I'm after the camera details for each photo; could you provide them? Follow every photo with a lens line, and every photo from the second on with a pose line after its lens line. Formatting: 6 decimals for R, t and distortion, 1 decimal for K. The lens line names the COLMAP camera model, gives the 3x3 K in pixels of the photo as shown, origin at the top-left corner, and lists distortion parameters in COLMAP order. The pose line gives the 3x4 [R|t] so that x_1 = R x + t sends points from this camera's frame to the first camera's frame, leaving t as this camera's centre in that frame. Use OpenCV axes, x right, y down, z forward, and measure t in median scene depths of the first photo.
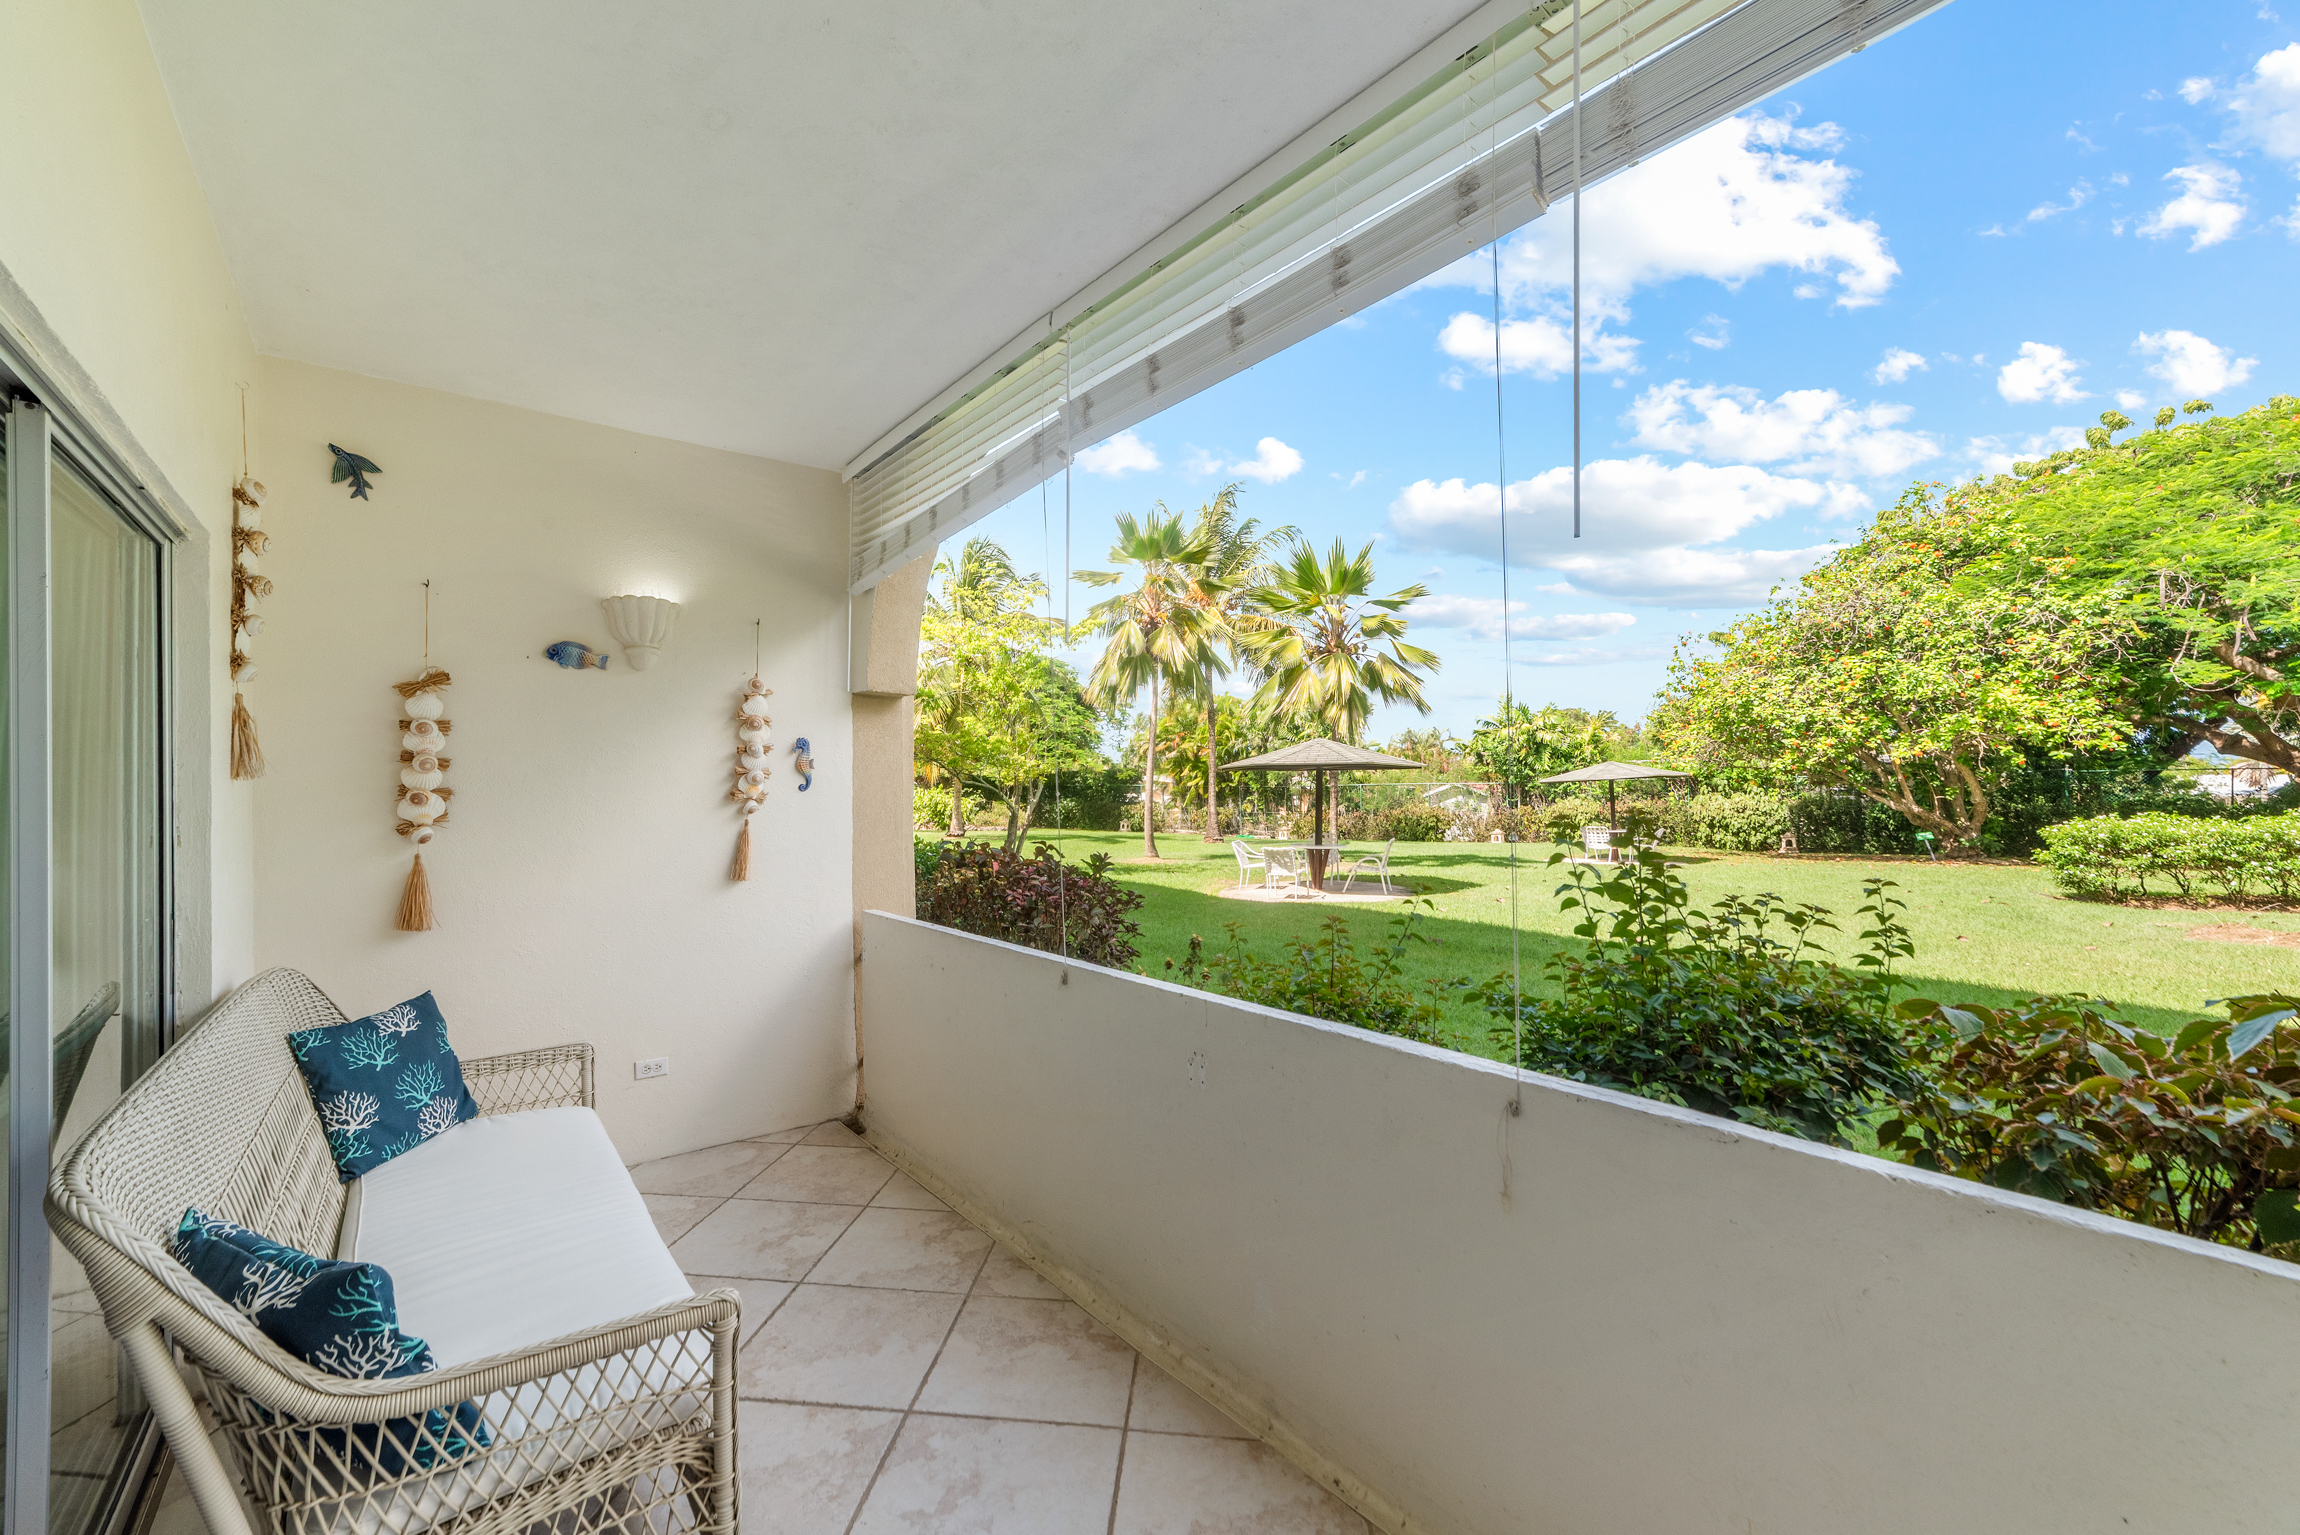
lens RADIAL K [[897.7, 0, 1133.2], [0, 897.7, 790.0], [0, 0, 1]] dist [-0.018697, 0.007363]
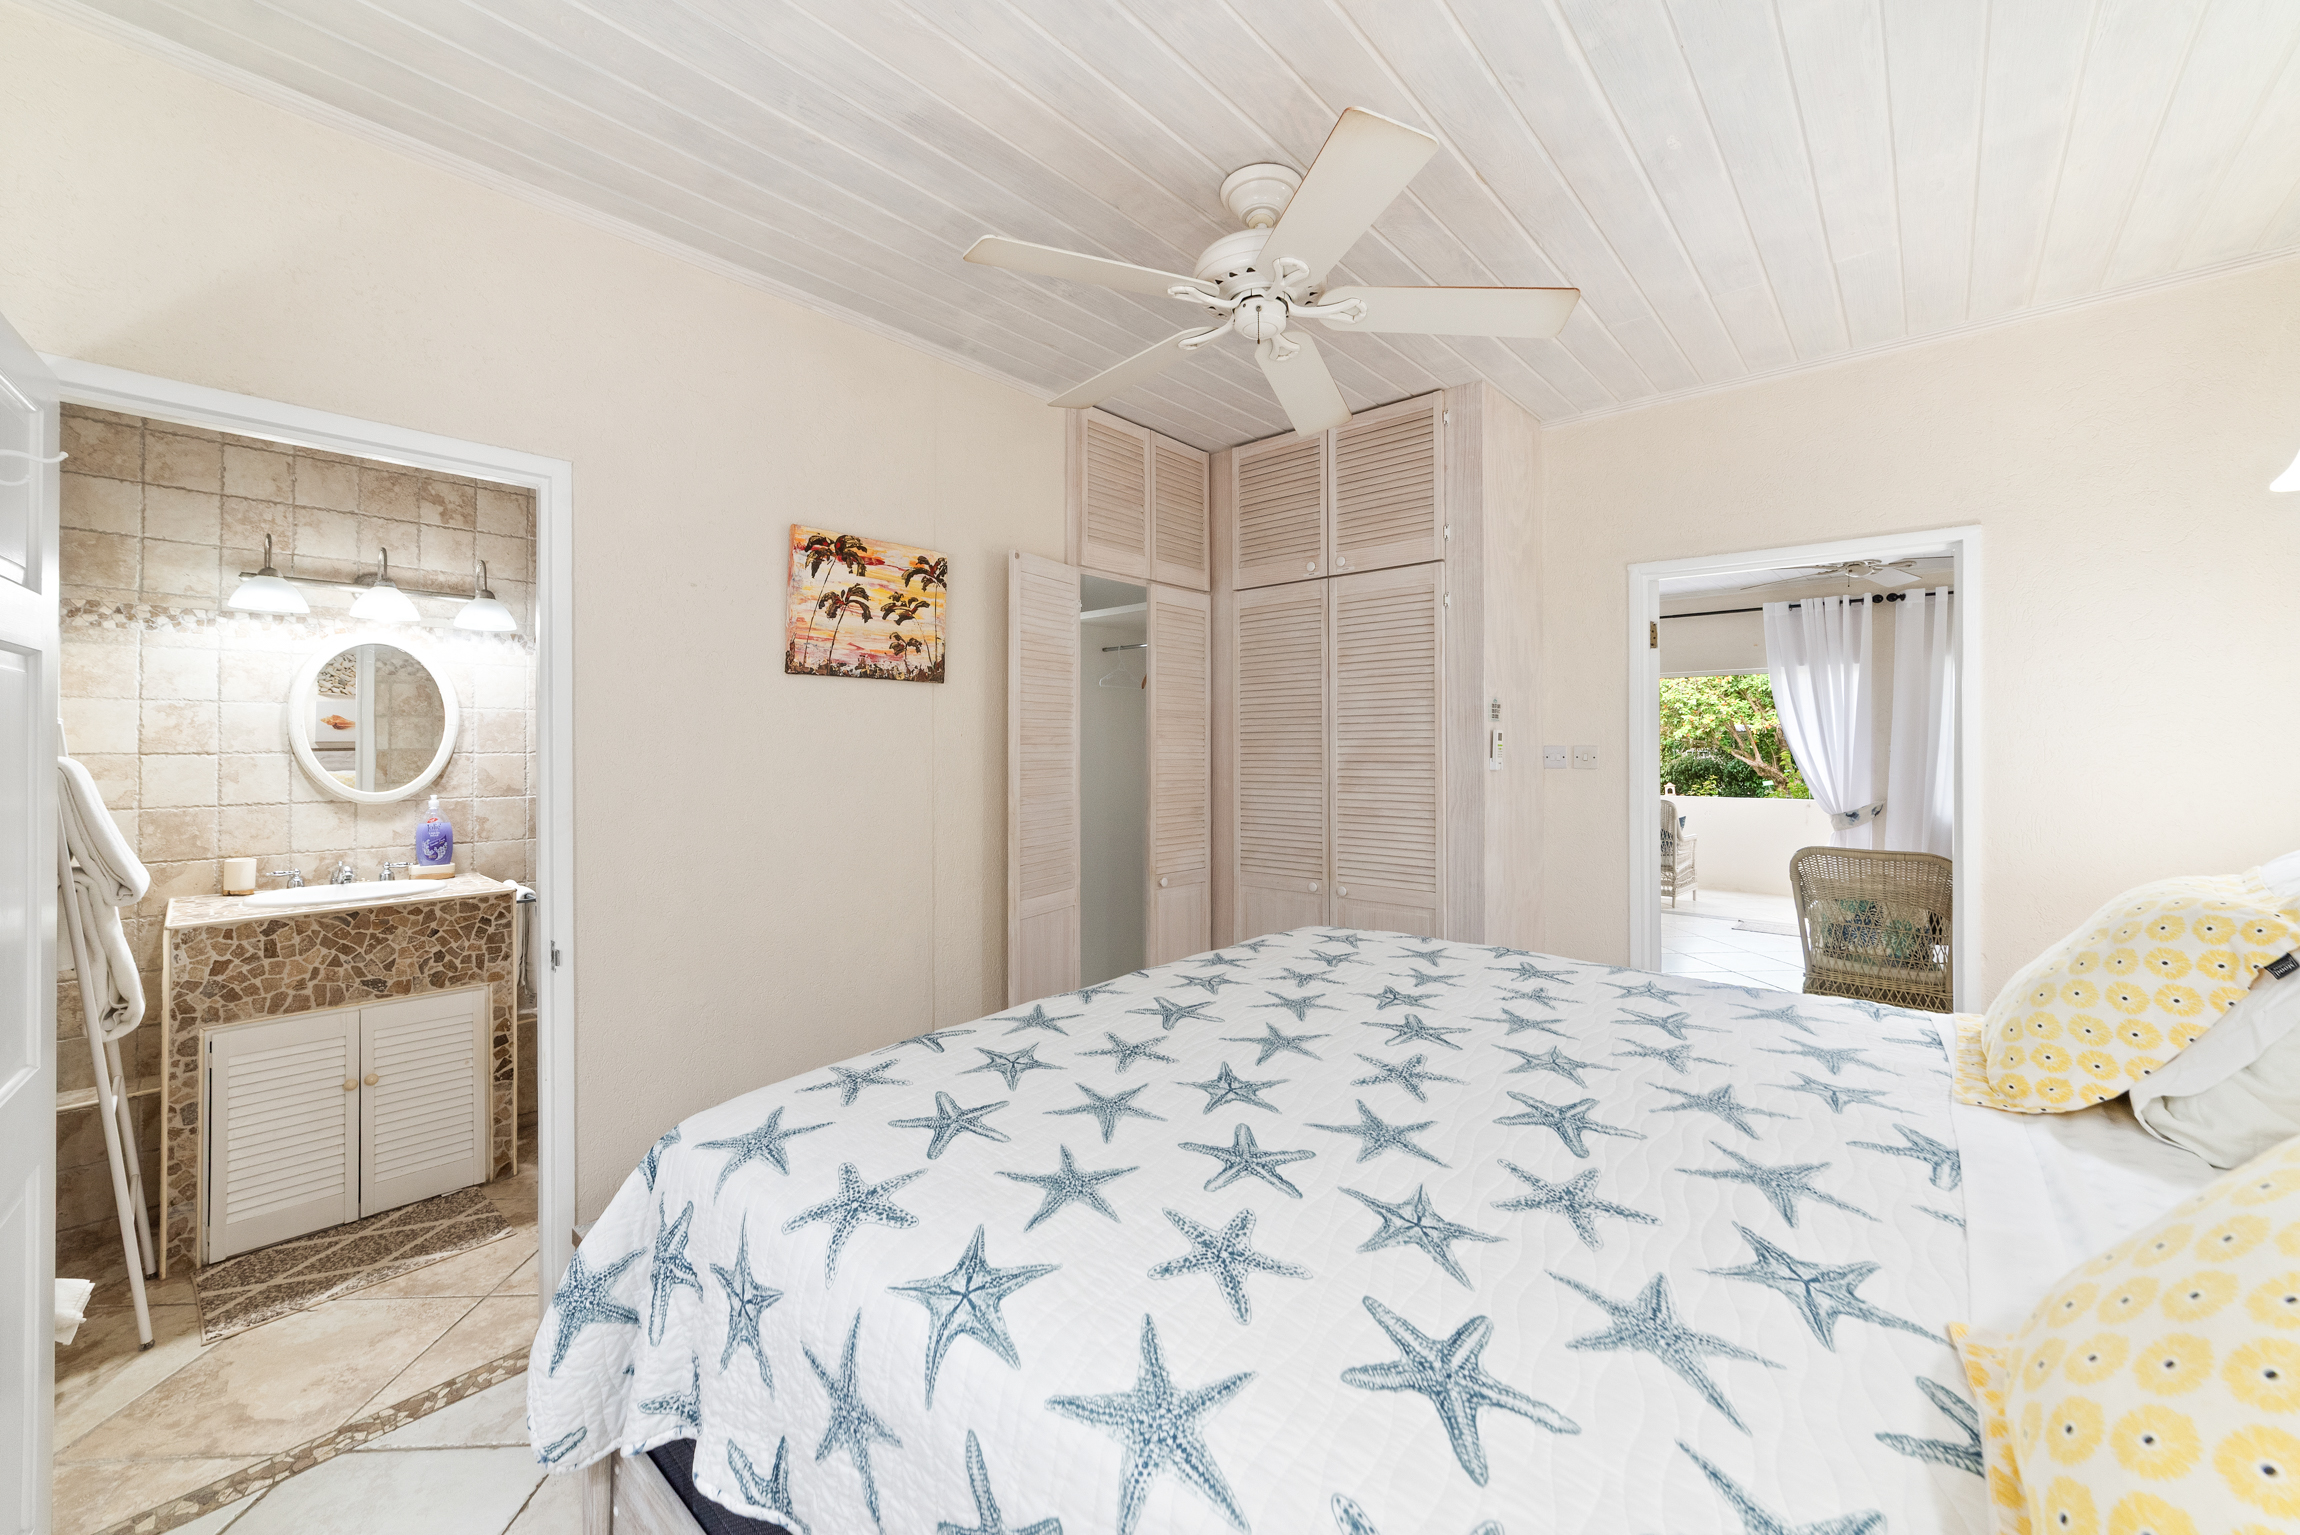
lens RADIAL K [[897.7, 0, 1145.9], [0, 897.7, 742.2], [0, 0, 1]] dist [-0.018697, 0.007363]
pose [[0.987889, 0.005384, 0.155069, -1.725951], [-0.003963, 0.999947, -0.009468, 0.016839], [-0.155112, 0.008739, 0.987858, -1.453630]]
